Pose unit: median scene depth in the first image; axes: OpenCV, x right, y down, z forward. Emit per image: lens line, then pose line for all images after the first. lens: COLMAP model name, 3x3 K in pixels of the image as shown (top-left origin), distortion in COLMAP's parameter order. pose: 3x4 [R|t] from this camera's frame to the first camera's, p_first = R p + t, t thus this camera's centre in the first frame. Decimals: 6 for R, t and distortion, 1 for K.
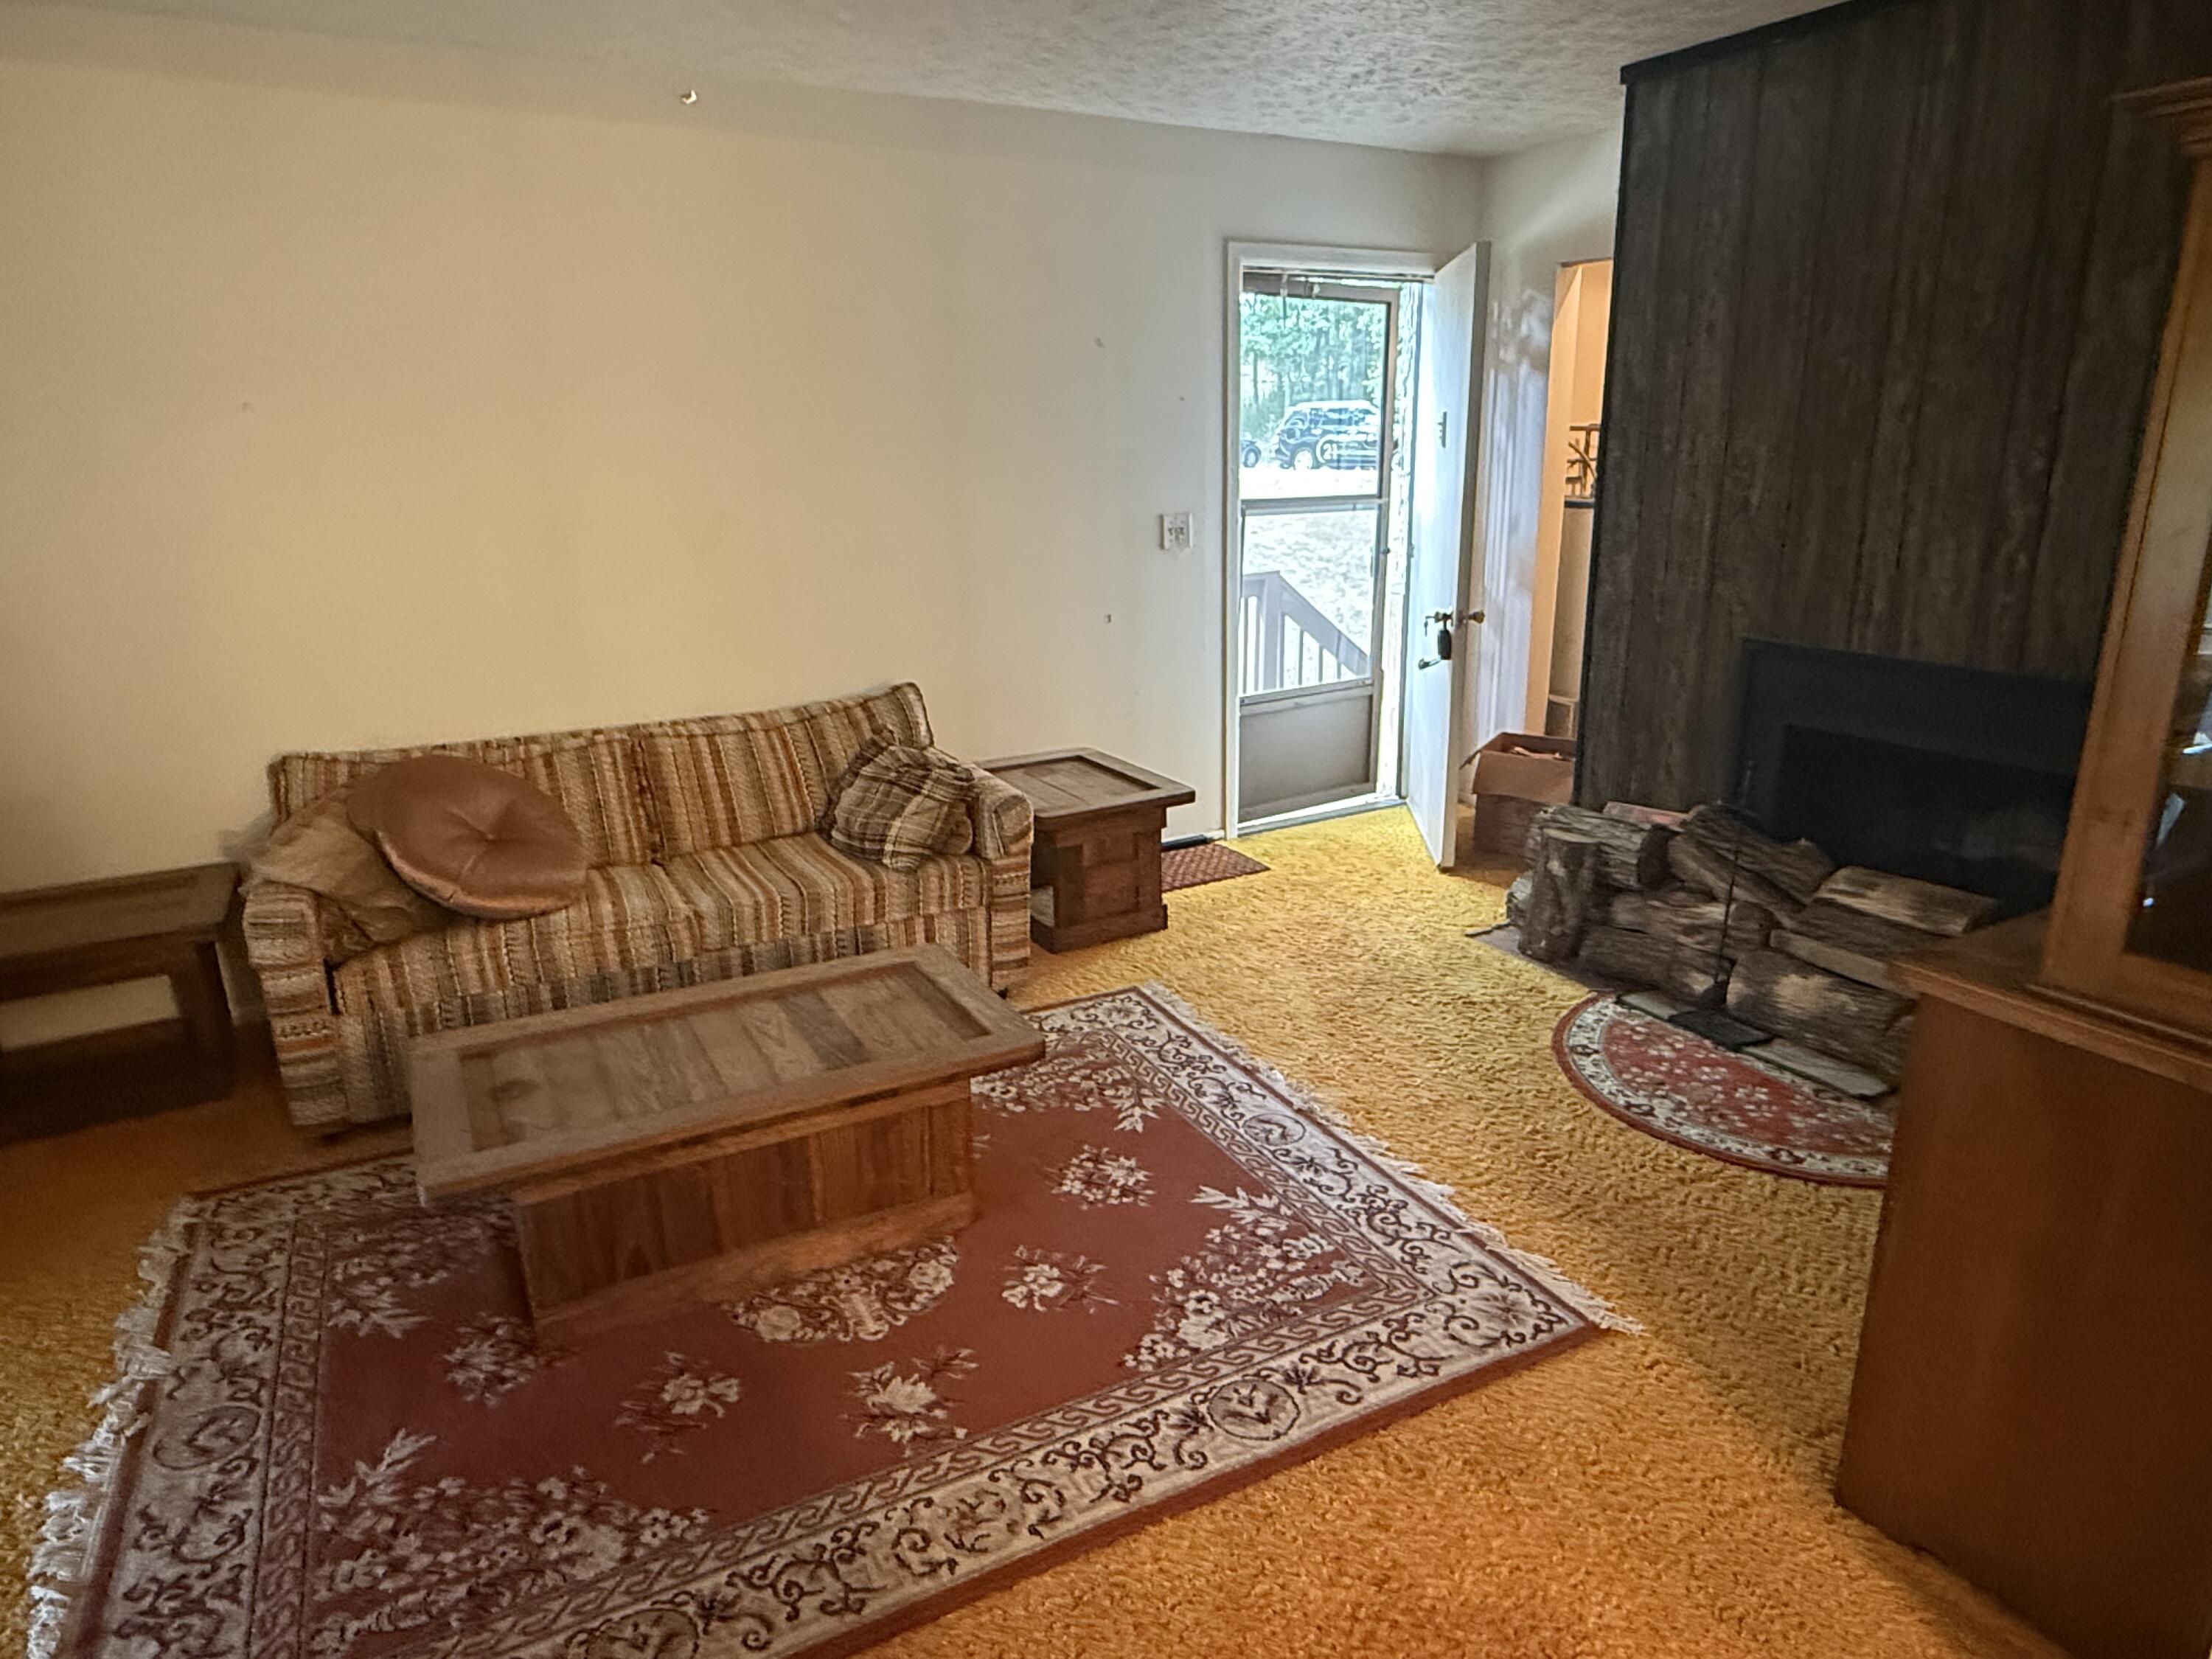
lens RADIAL K [[1343.3, 0, 1087.2], [0, 1343.3, 827.9], [0, 0, 1]] dist [0.005041, -0.001888]
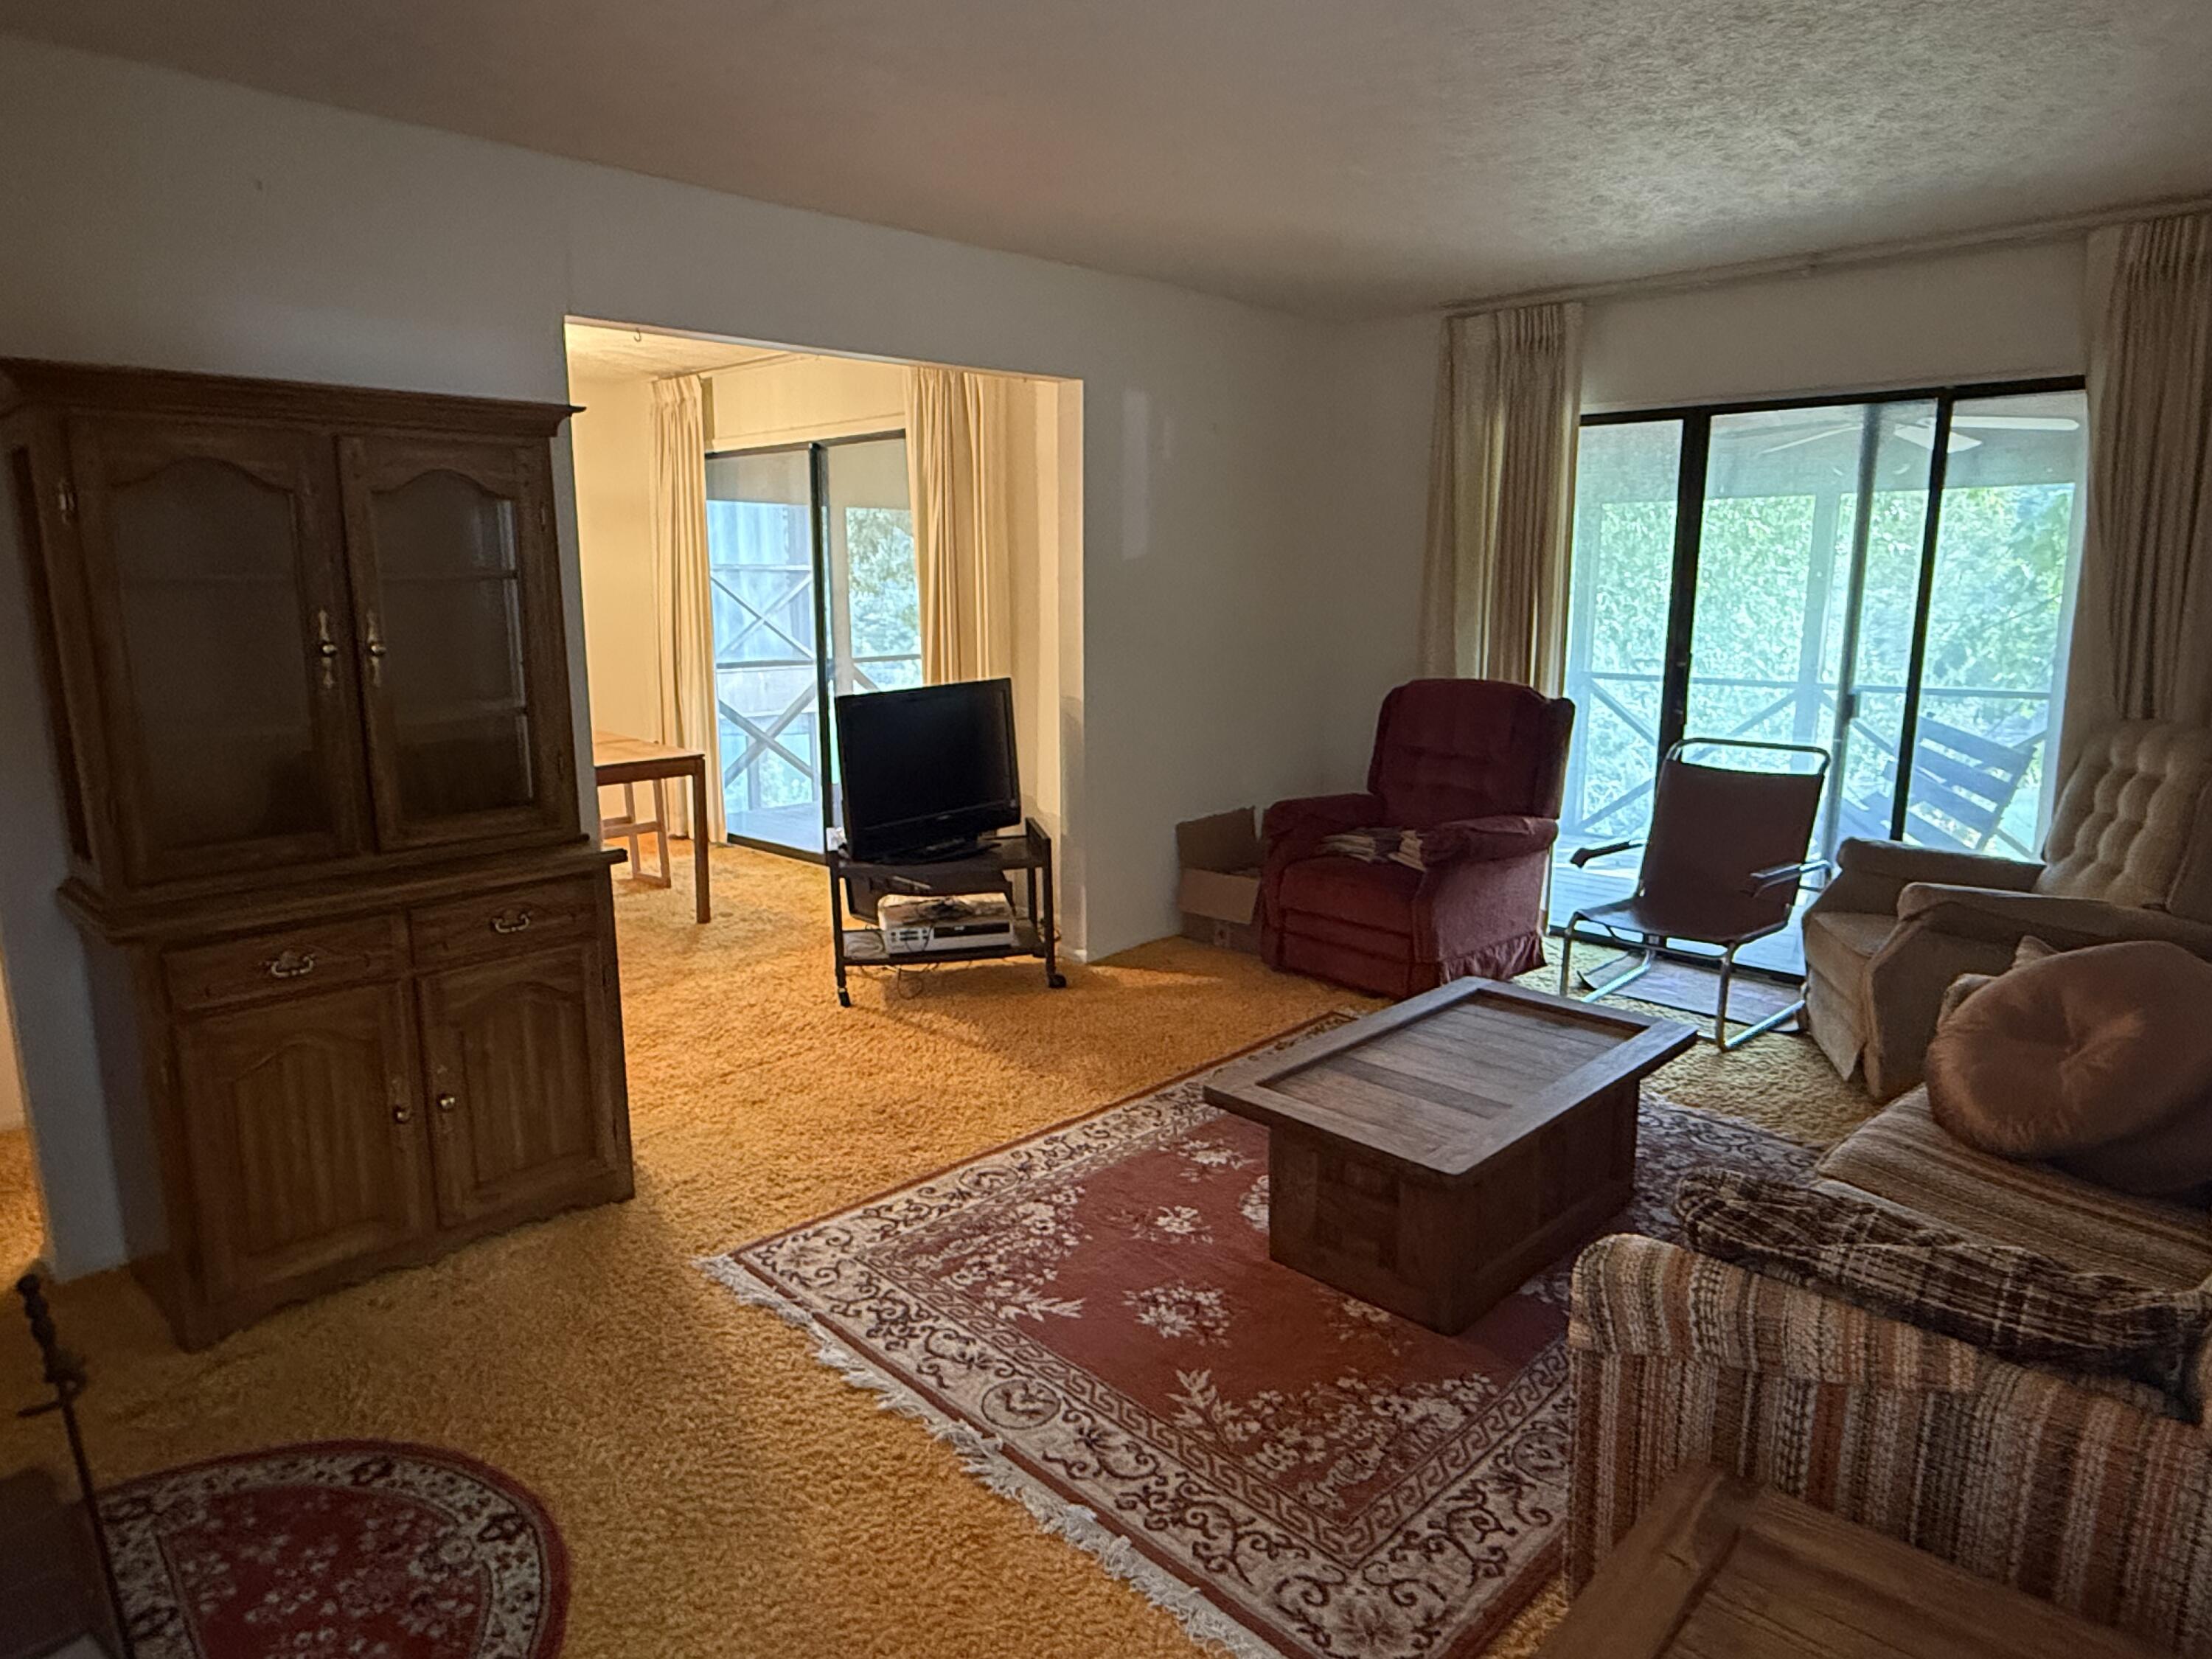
lens RADIAL K [[1343.3, 0, 1087.2], [0, 1343.3, 827.9], [0, 0, 1]] dist [0.005041, -0.001888]
pose [[-0.954563, 0.077666, -0.287712, 0.361238], [-0.062823, 0.891303, 0.449035, -0.520170], [0.291313, 0.446707, -0.845925, 1.822944]]
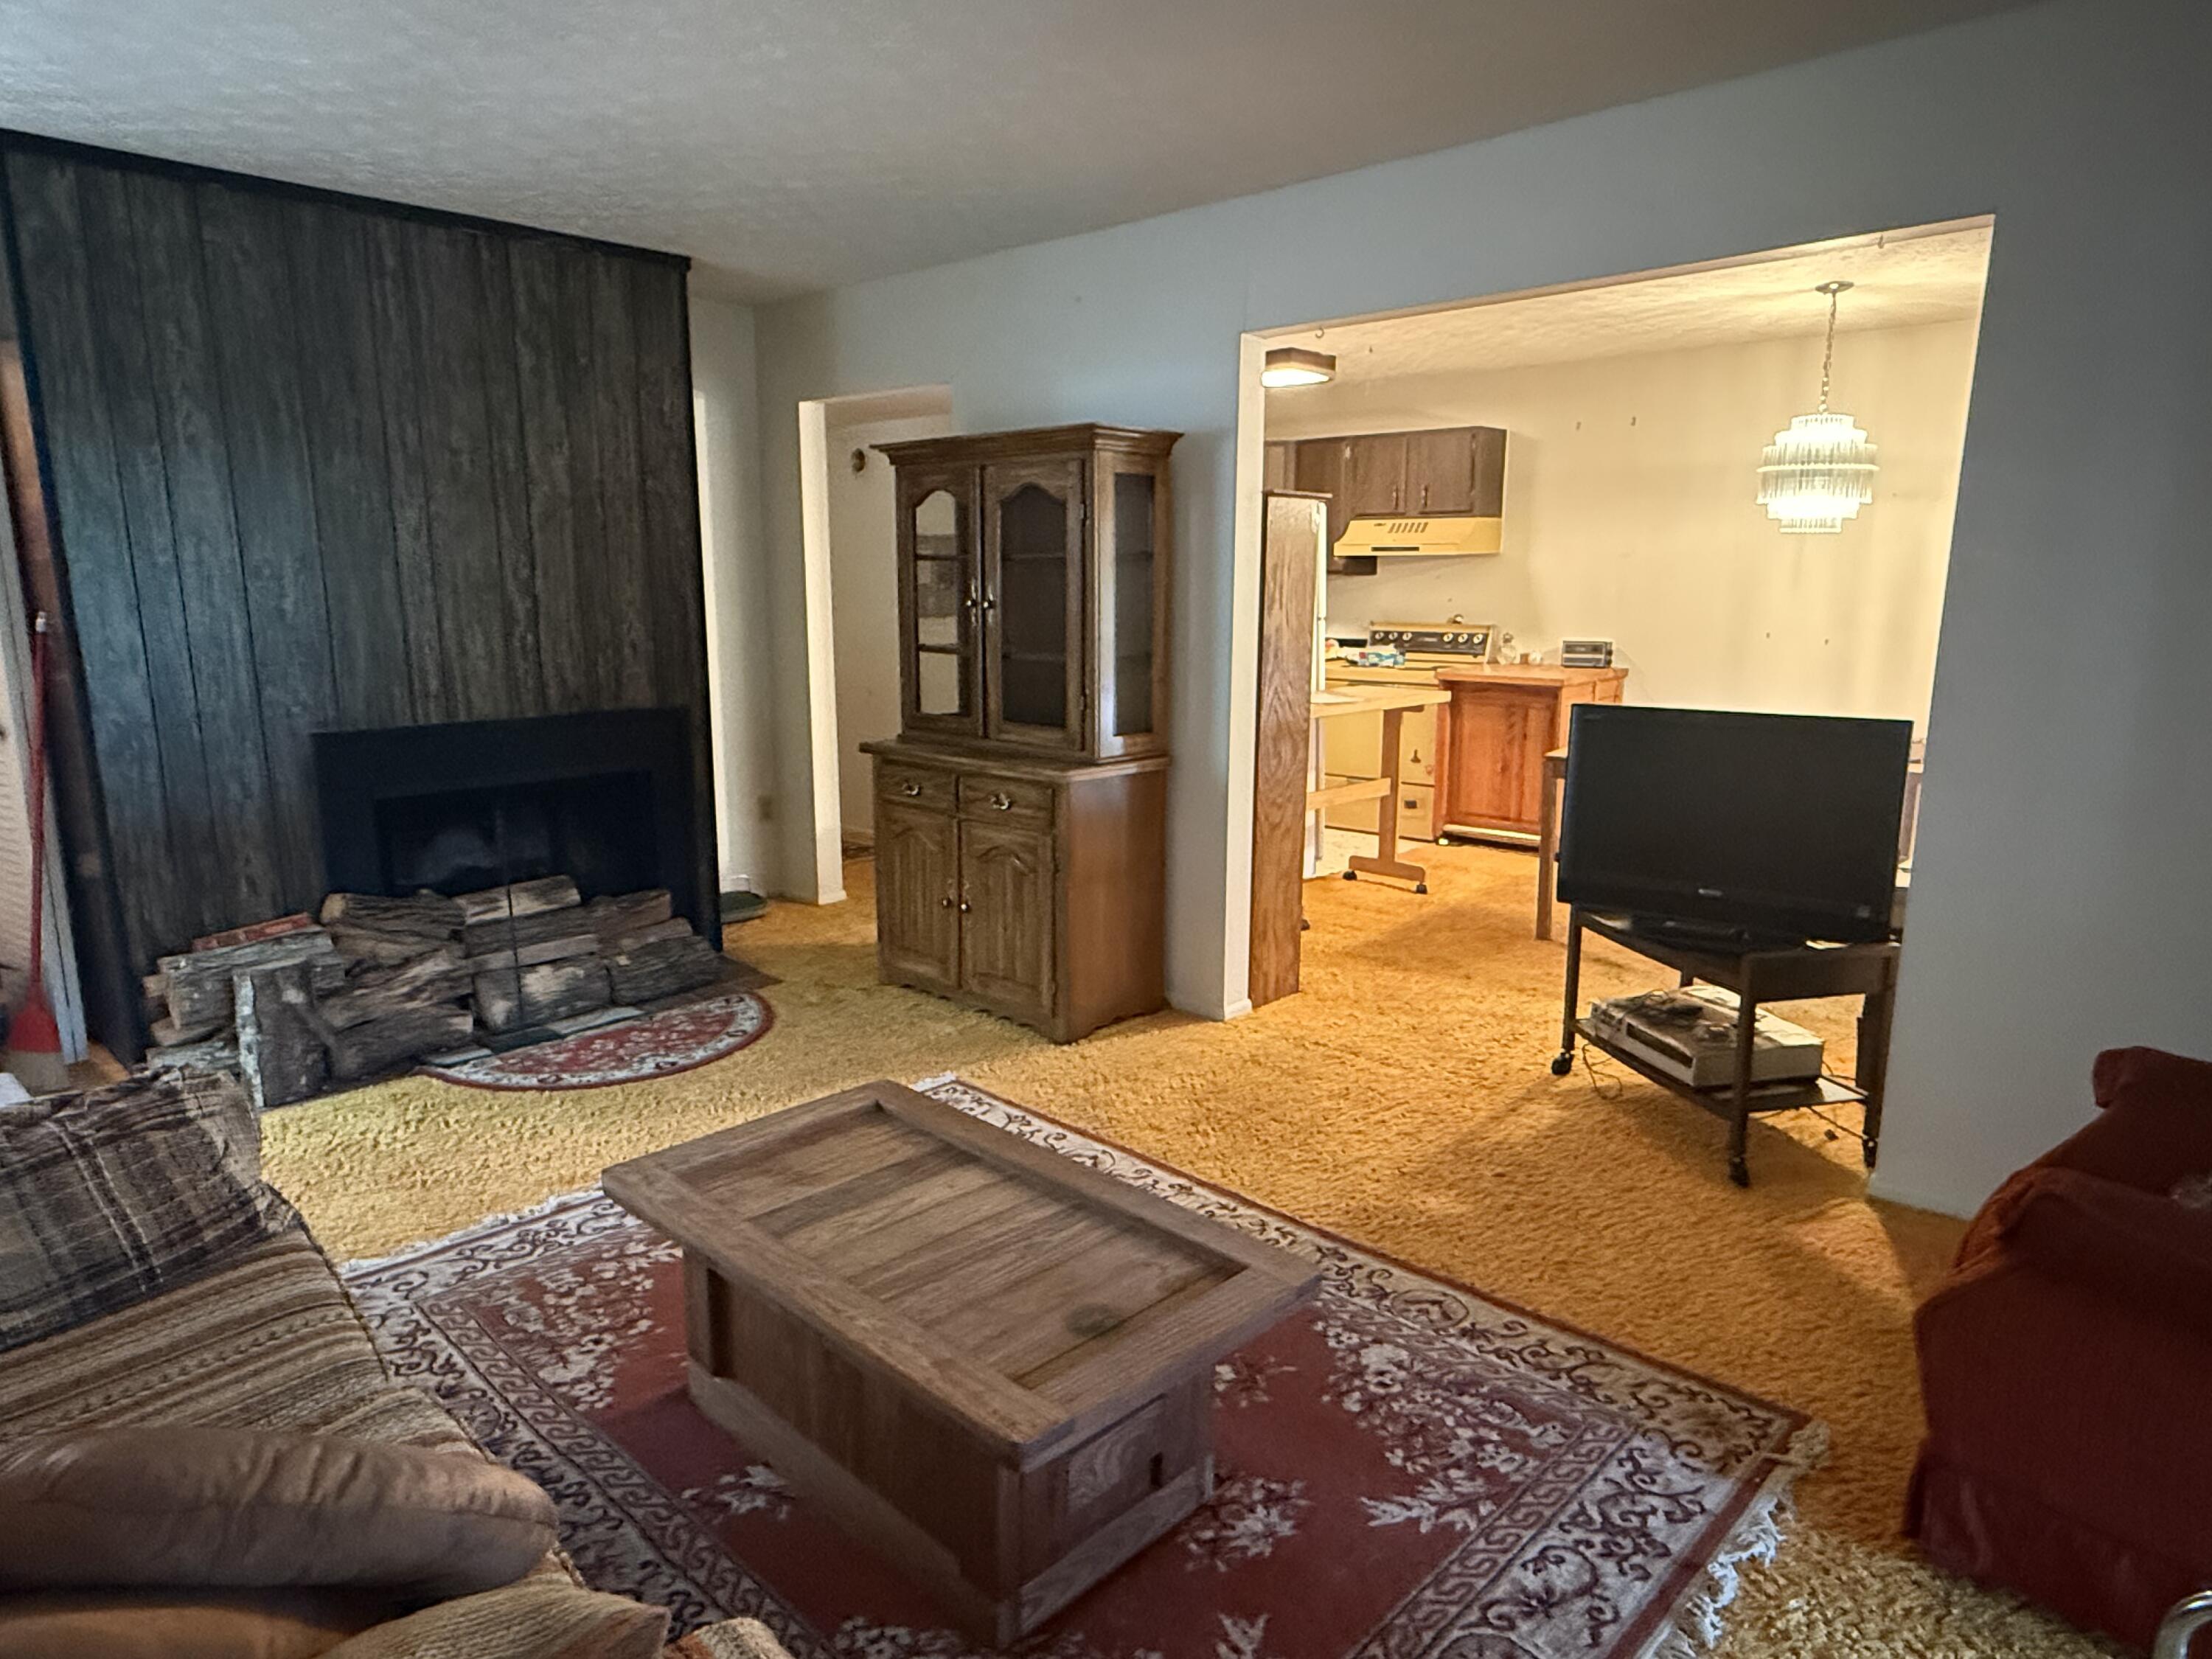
lens RADIAL K [[1358.2, 0, 1106.0], [0, 1358.2, 829.5], [0, 0, 1]] dist [0.000464, 0.001069]
pose [[-0.314037, -0.160892, 0.935679, -1.067373], [0.272020, 0.928971, 0.251035, -0.248877], [-0.909608, 0.333357, -0.247966, 1.050902]]
